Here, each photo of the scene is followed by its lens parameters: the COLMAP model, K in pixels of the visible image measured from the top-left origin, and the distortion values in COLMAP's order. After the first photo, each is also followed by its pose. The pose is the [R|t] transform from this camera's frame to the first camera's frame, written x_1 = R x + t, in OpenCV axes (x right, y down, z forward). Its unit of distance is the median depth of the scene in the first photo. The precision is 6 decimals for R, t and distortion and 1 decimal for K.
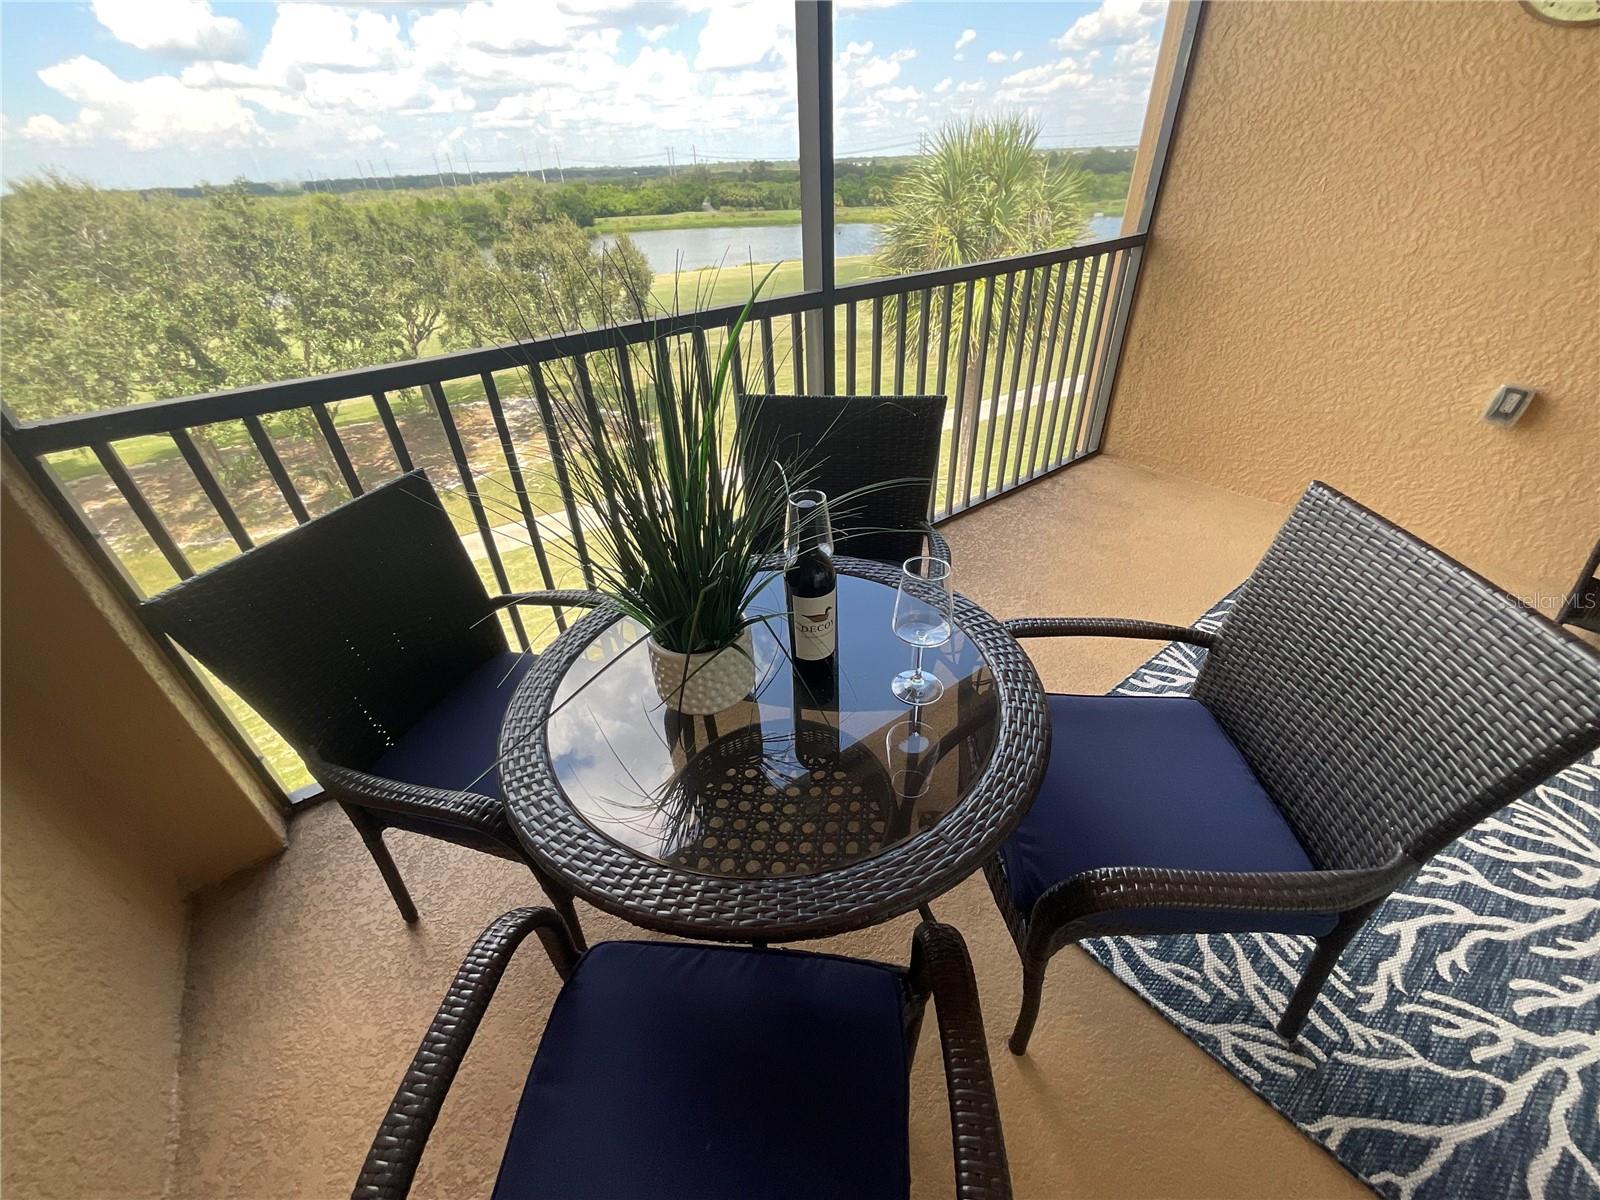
lens RADIAL K [[646.7, 0, 801.4], [0, 646.7, 600.1], [0, 0, 1]] dist [-0.000008, -0.000236]
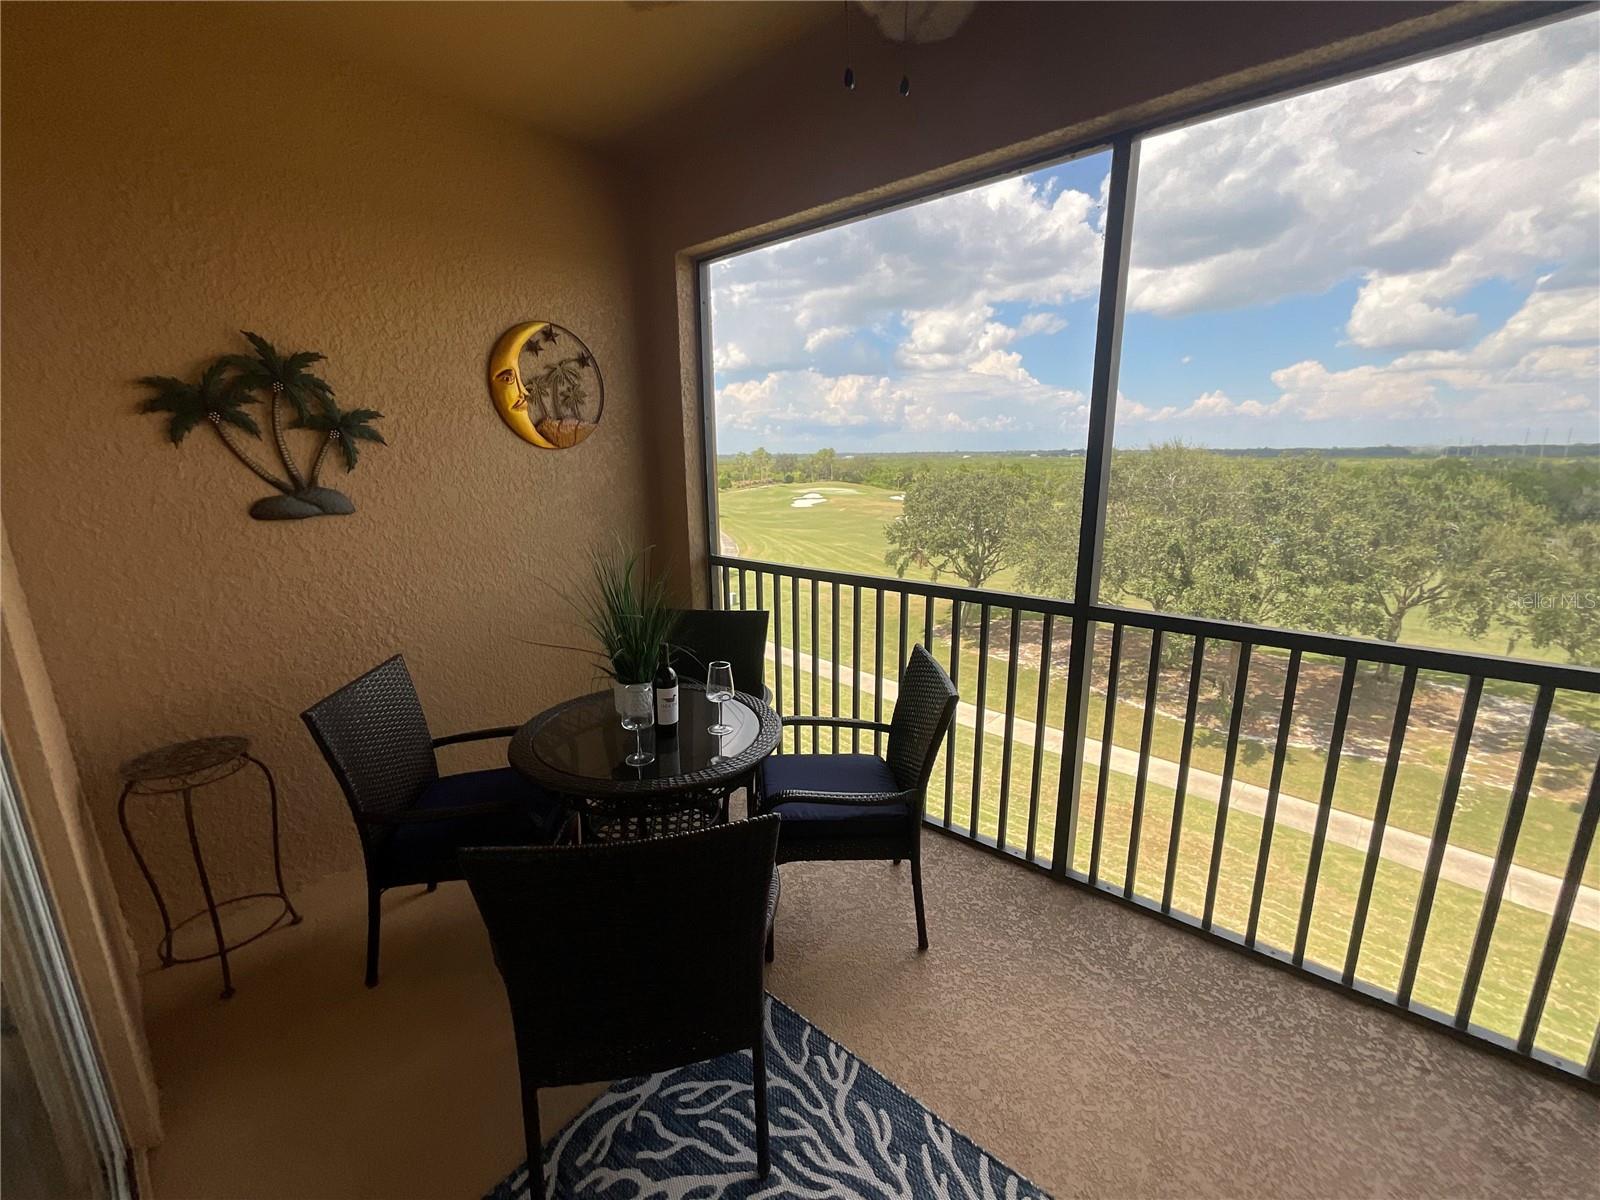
lens RADIAL K [[646.7, 0, 801.4], [0, 646.7, 600.1], [0, 0, 1]] dist [-0.000008, -0.000236]
pose [[0.218904, 0.251591, -0.942753, 1.004650], [-0.548759, 0.830650, 0.094255, -0.353822], [0.806812, 0.496711, 0.319895, 0.293008]]
